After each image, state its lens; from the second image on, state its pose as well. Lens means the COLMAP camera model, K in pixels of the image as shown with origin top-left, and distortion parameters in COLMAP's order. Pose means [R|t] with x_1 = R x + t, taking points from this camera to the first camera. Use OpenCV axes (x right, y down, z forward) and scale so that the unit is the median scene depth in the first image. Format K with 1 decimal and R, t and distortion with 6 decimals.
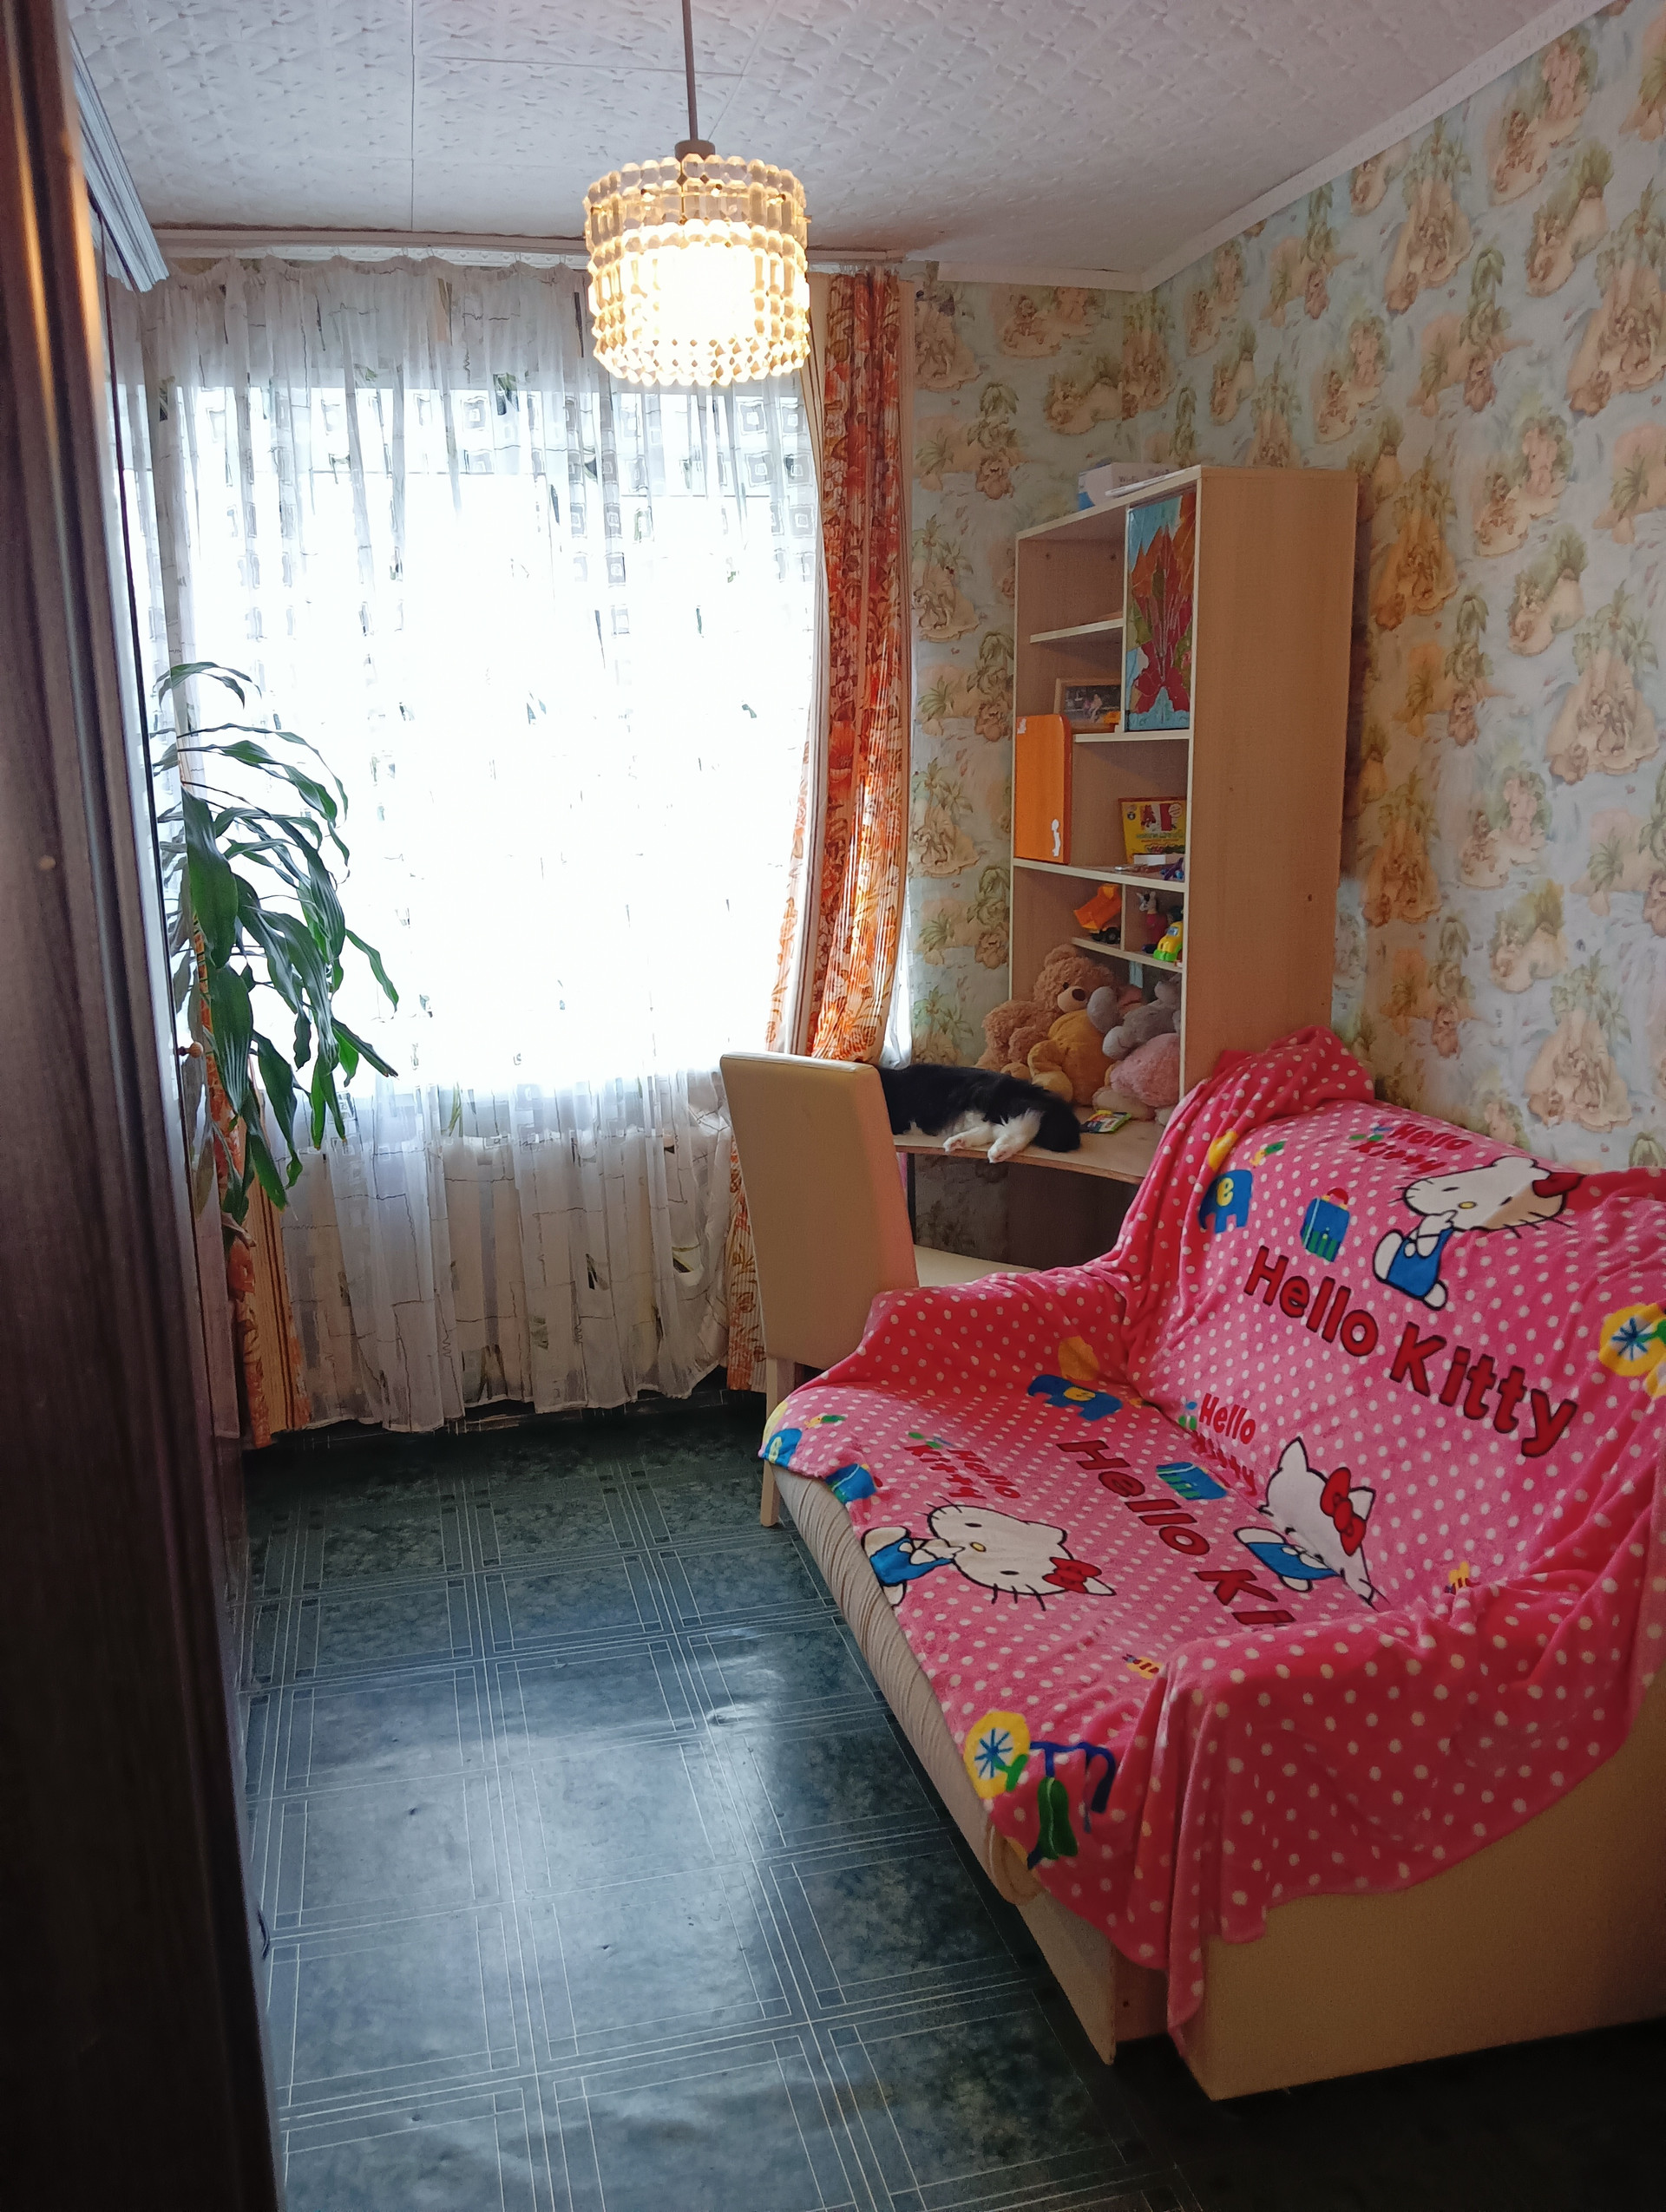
lens RADIAL K [[1693.0, 0, 833.0], [0, 1693.0, 1106.0], [0, 0, 1]] dist [0.005313, -0.087997]
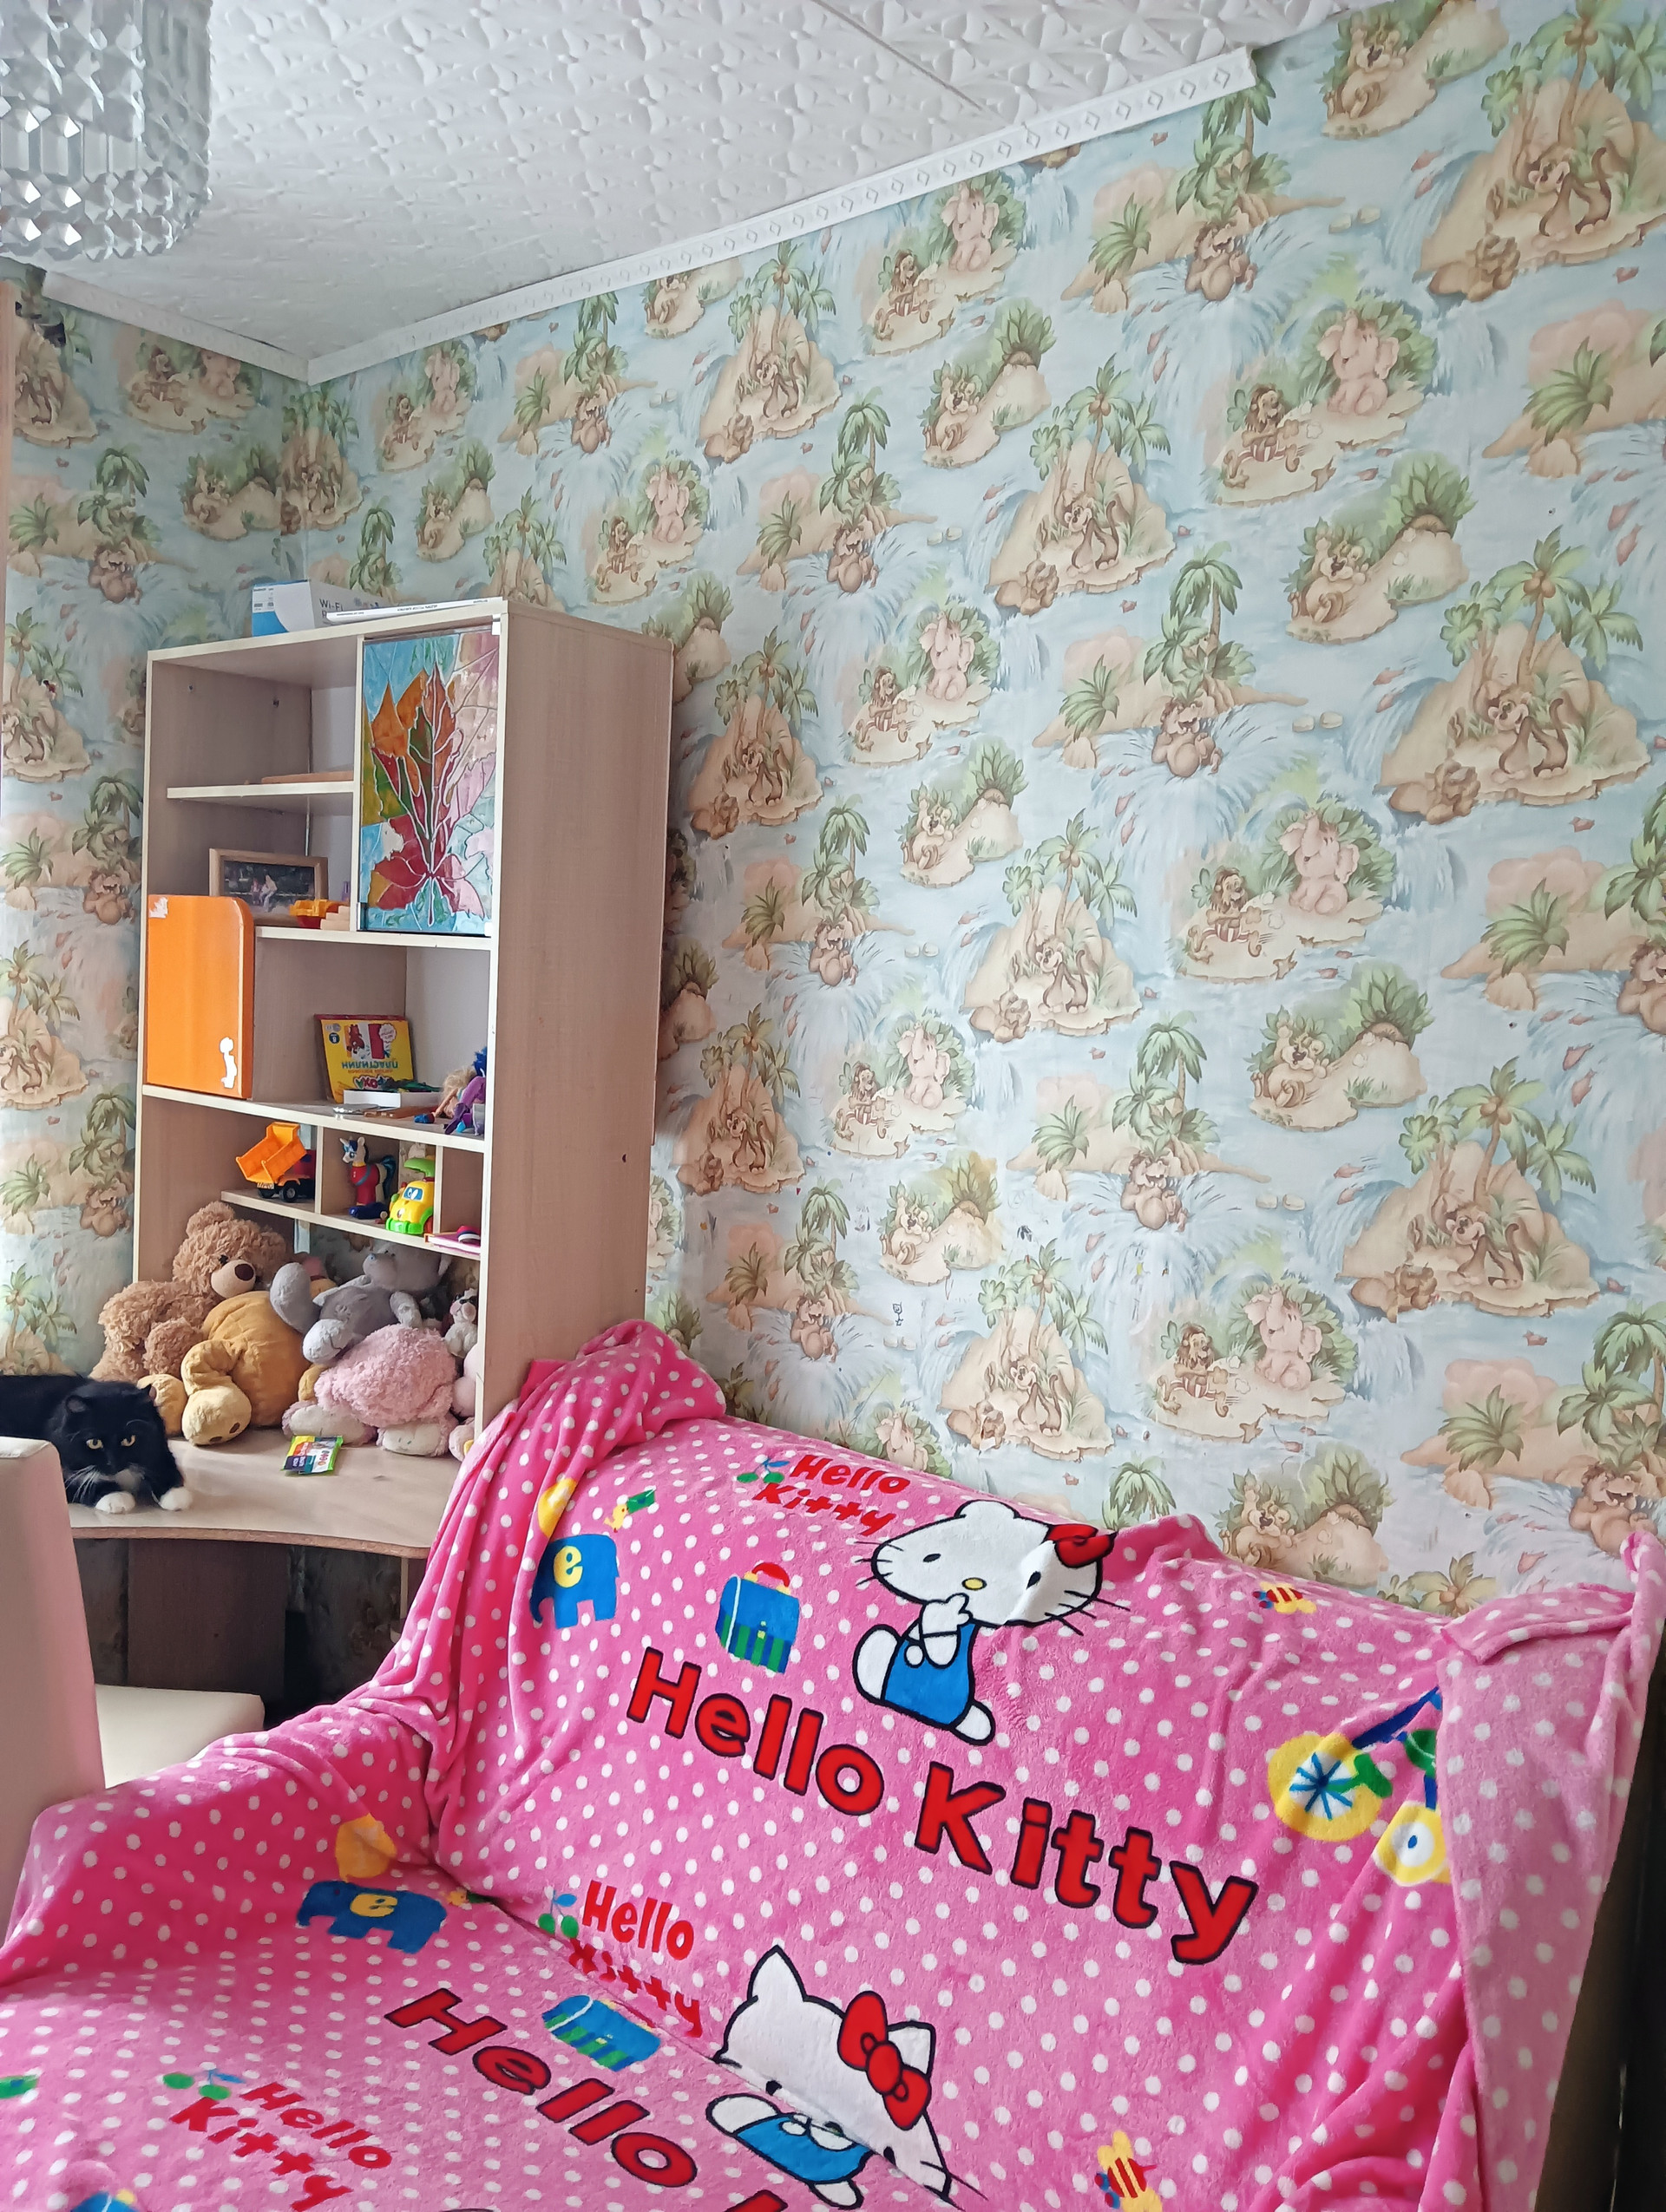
lens RADIAL K [[1676.7, 0, 833.0], [0, 1676.7, 1106.0], [0, 0, 1]] dist [0.081455, -0.186498]
pose [[0.807359, 0.016122, 0.589841, -0.115944], [0.049635, 0.994228, -0.095114, -0.076685], [-0.587970, 0.106067, 0.801898, 0.350844]]
